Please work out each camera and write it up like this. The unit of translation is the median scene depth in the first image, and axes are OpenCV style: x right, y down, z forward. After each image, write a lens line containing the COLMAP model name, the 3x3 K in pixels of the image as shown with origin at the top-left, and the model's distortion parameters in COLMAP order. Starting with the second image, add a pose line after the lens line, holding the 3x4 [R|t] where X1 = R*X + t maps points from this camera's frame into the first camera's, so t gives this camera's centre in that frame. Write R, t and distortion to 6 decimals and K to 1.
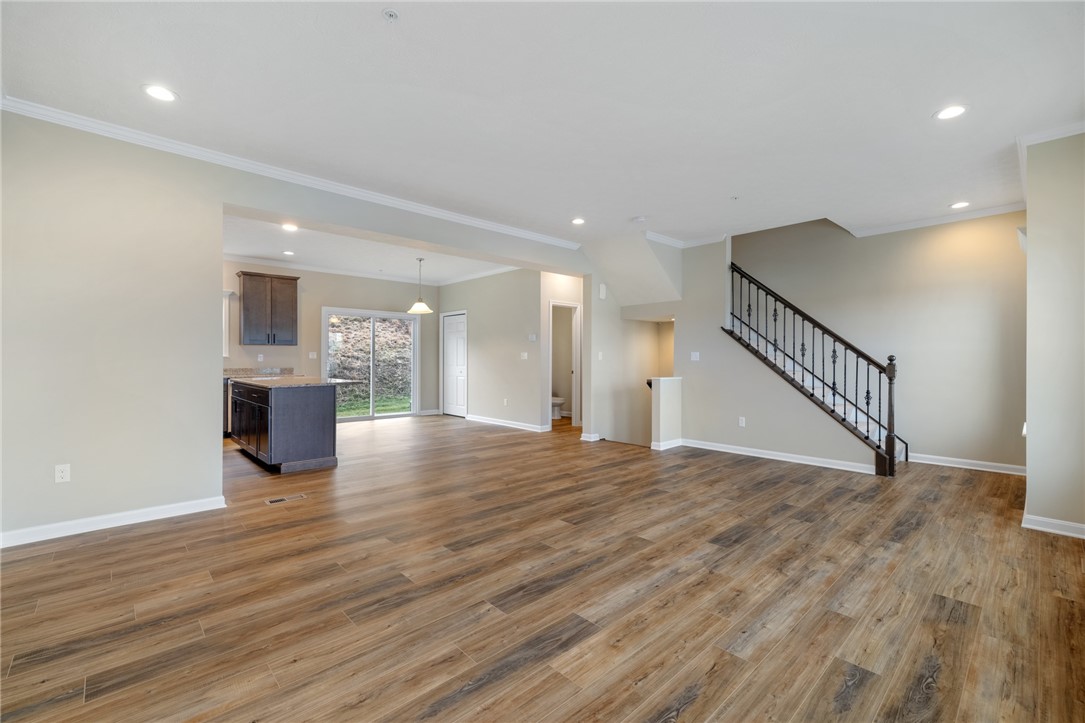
lens RADIAL K [[462.3, 0, 543.7], [0, 462.3, 357.1], [0, 0, 1]] dist [0.002723, -0.000274]
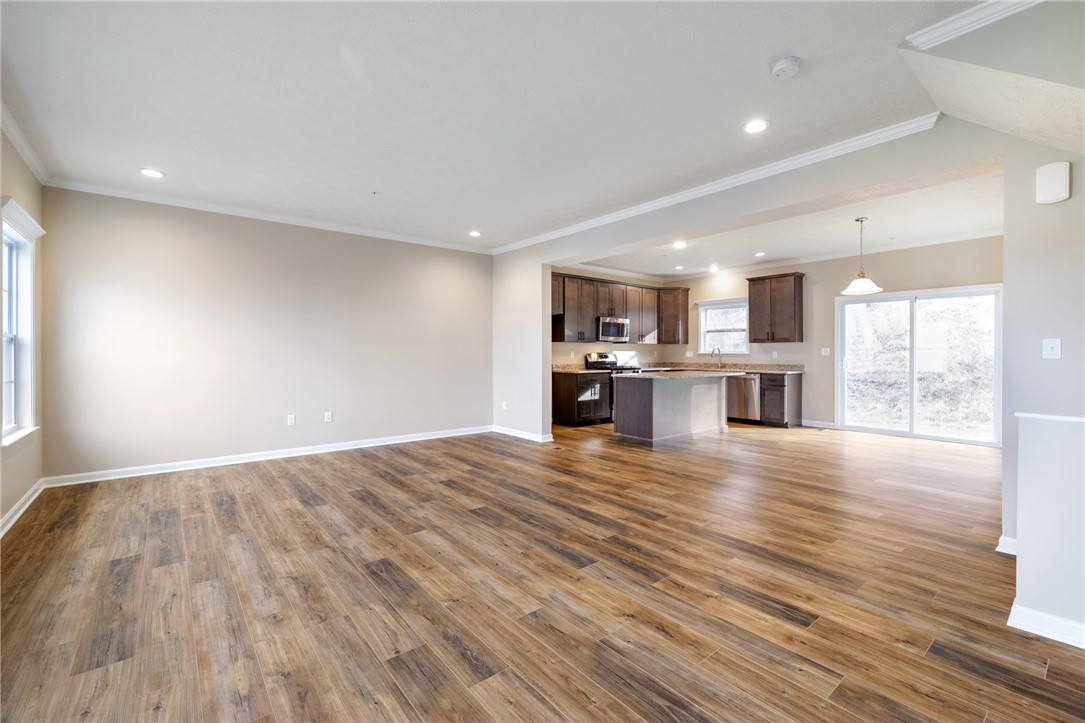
lens RADIAL K [[462.3, 0, 541.0], [0, 462.3, 352.9], [0, 0, 1]] dist [0.002723, -0.000274]
pose [[-0.066791, -0.004821, -0.997755, 0.976368], [0.002467, 0.999984, -0.004997, 0.003250], [0.997764, -0.002795, -0.066778, 1.075492]]
